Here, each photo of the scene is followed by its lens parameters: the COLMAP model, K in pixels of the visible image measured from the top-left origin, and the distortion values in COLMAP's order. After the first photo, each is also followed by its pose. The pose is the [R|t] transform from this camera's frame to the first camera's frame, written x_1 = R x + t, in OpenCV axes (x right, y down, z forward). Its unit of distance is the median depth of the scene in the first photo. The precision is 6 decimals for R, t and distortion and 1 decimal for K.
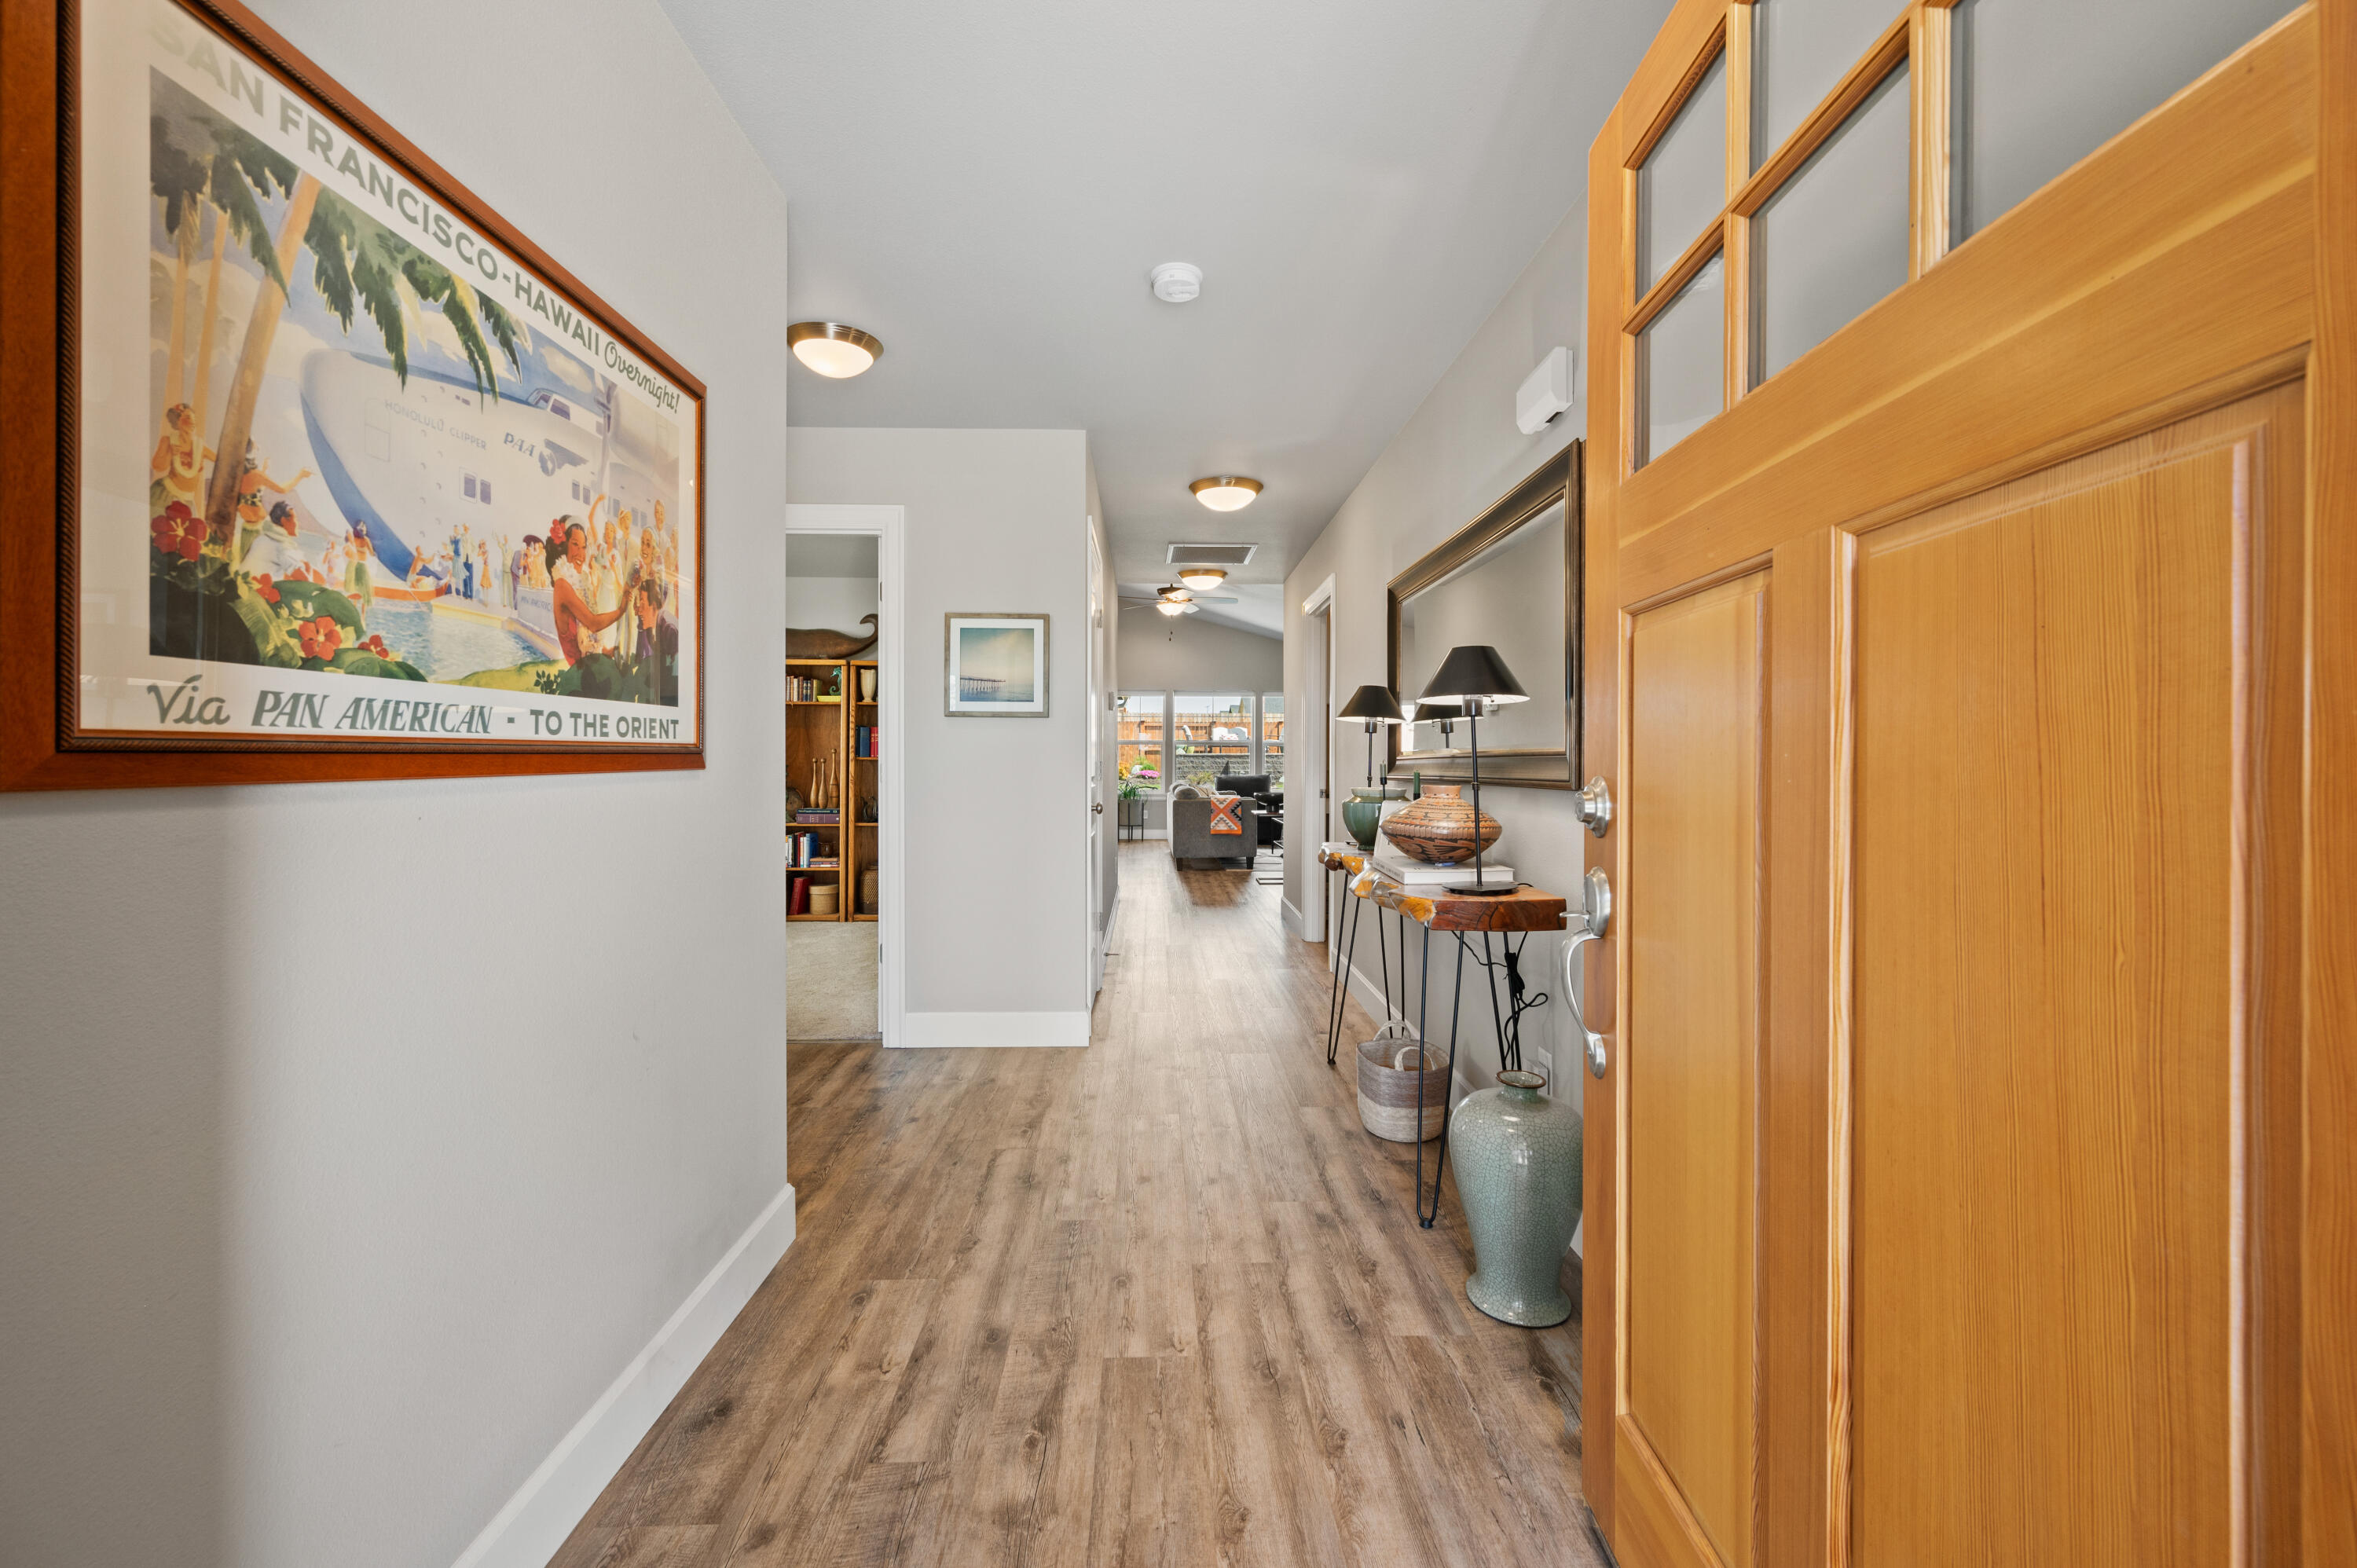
lens RADIAL K [[930.9, 0, 1213.5], [0, 930.9, 769.7], [0, 0, 1]] dist [-0.000994, -0.000012]
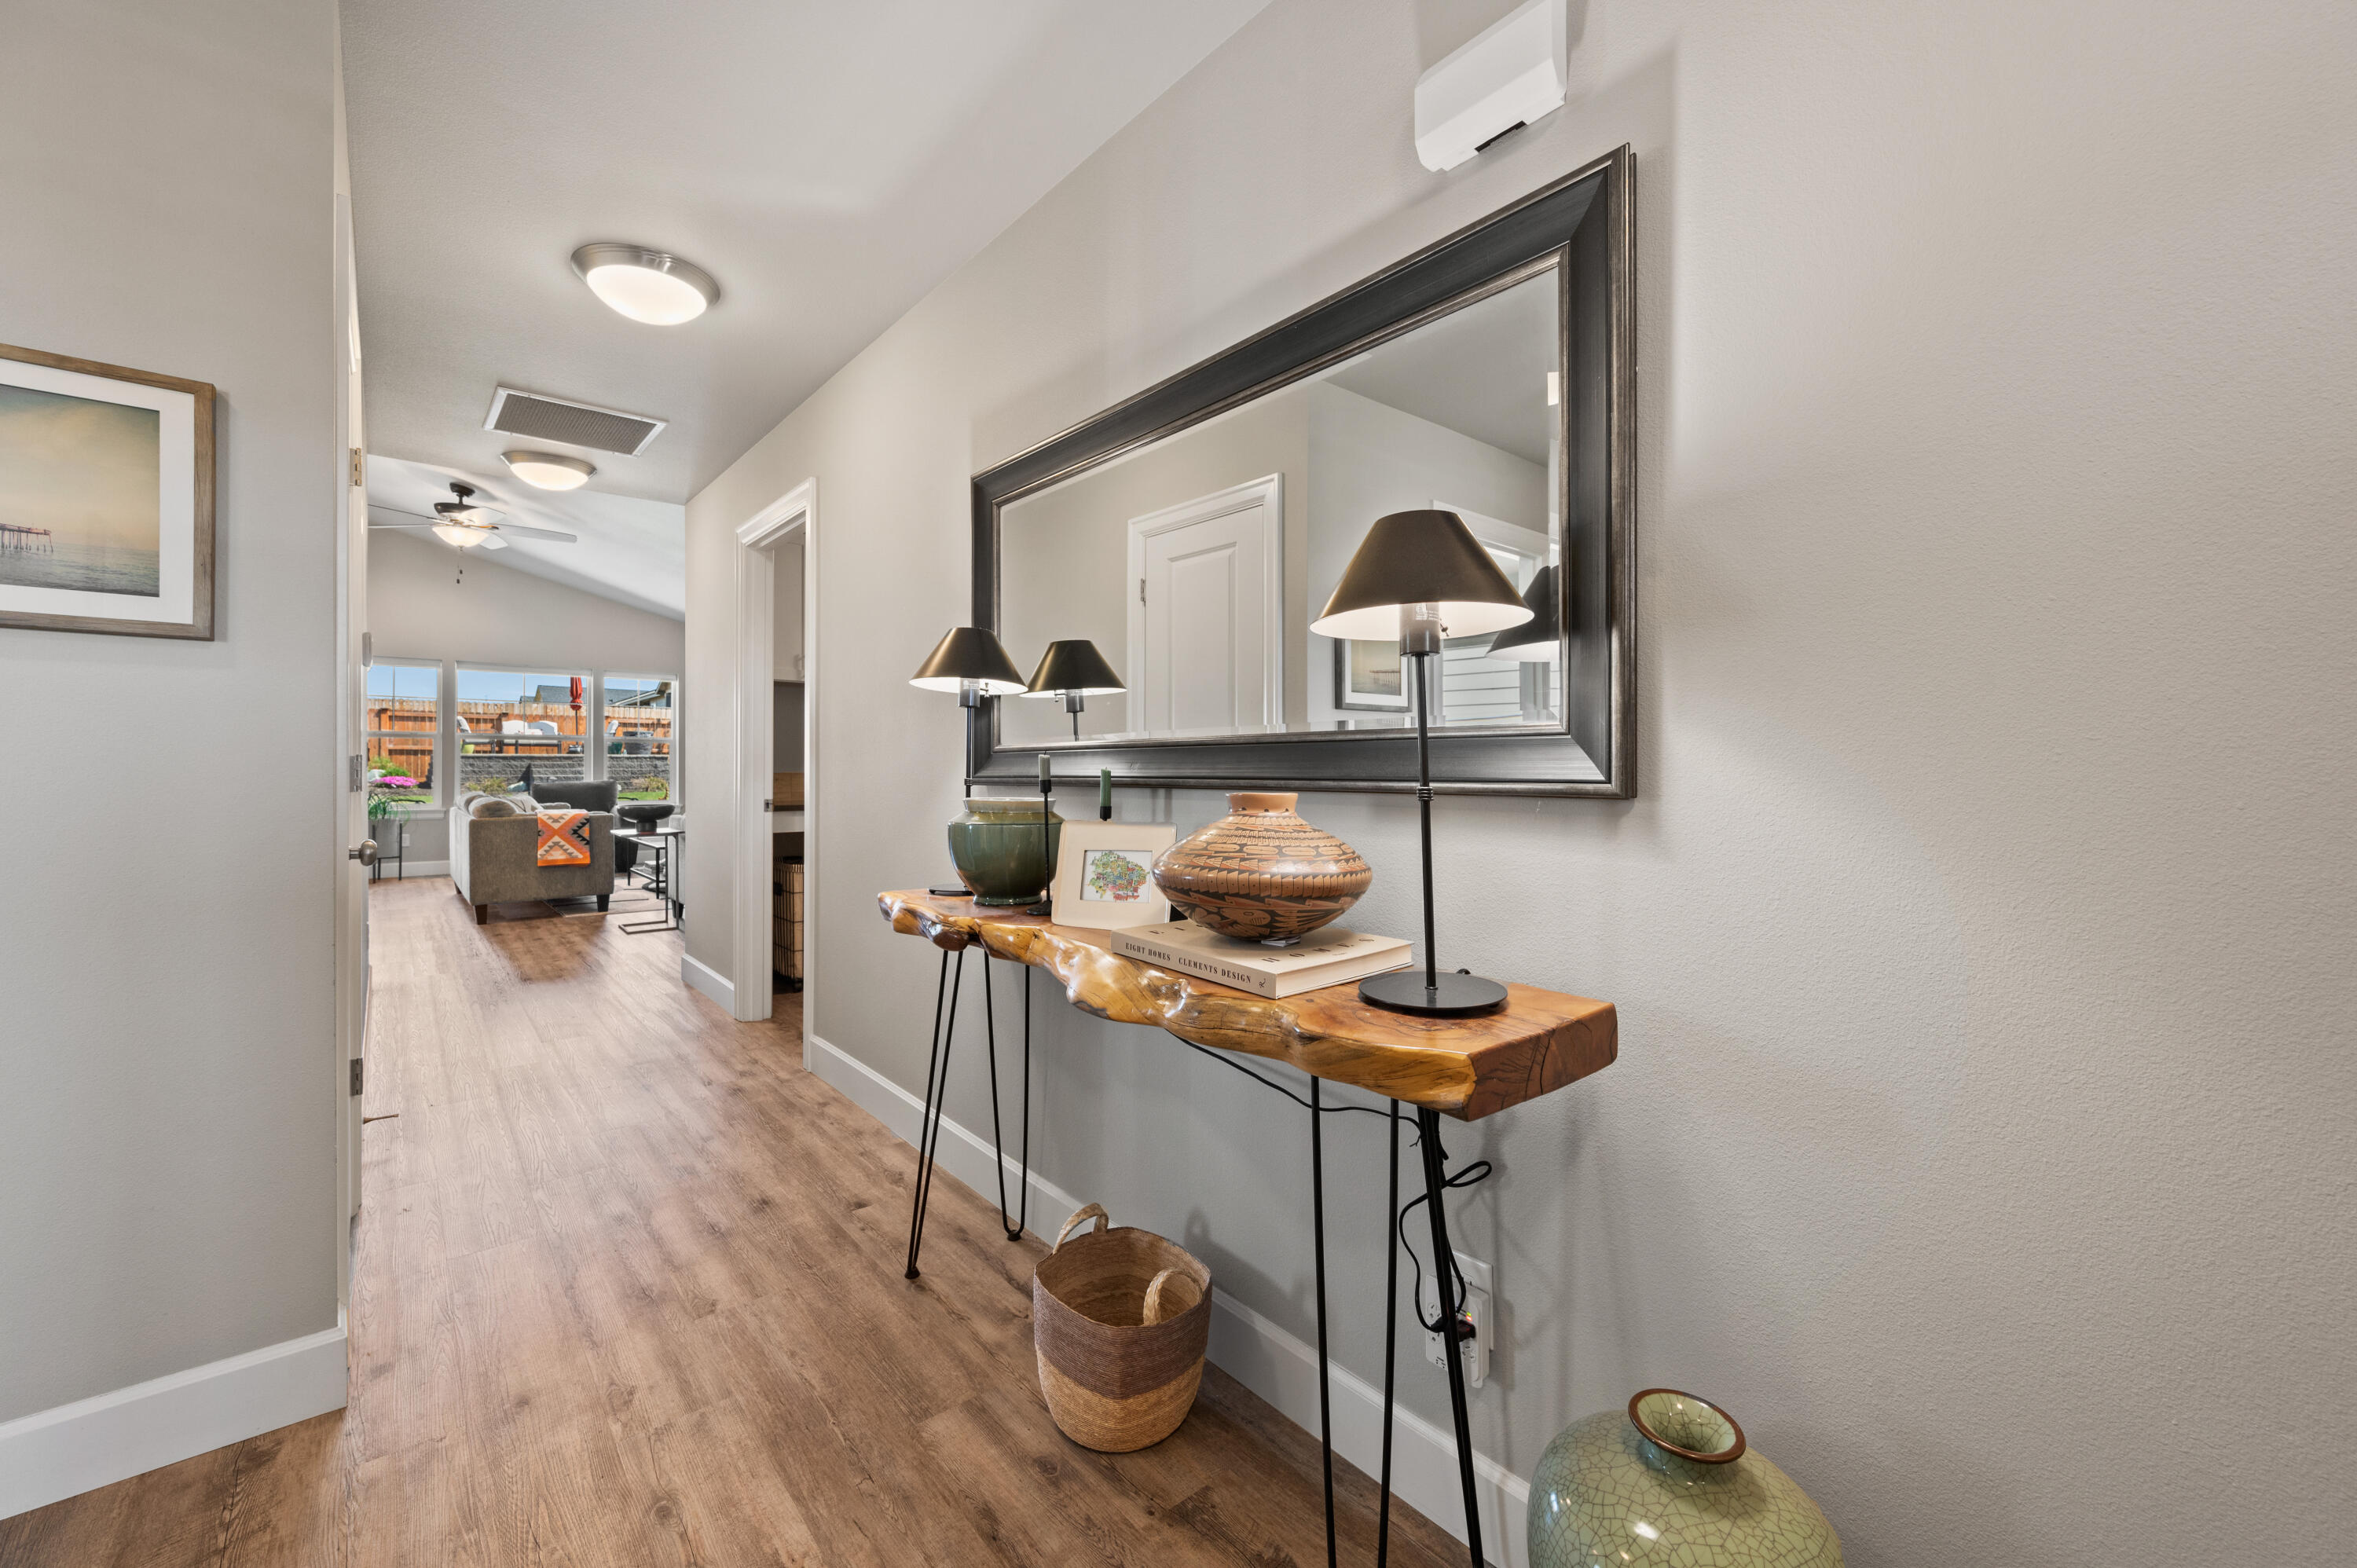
lens RADIAL K [[930.6, 0, 1178.2], [0, 930.6, 772.8], [0, 0, 1]] dist [-0.001051, 0.000001]
pose [[0.804388, -0.004435, 0.594088, -0.071673], [0.004916, 0.999988, 0.000809, 0.003072], [-0.594084, 0.002270, 0.804399, 0.380701]]
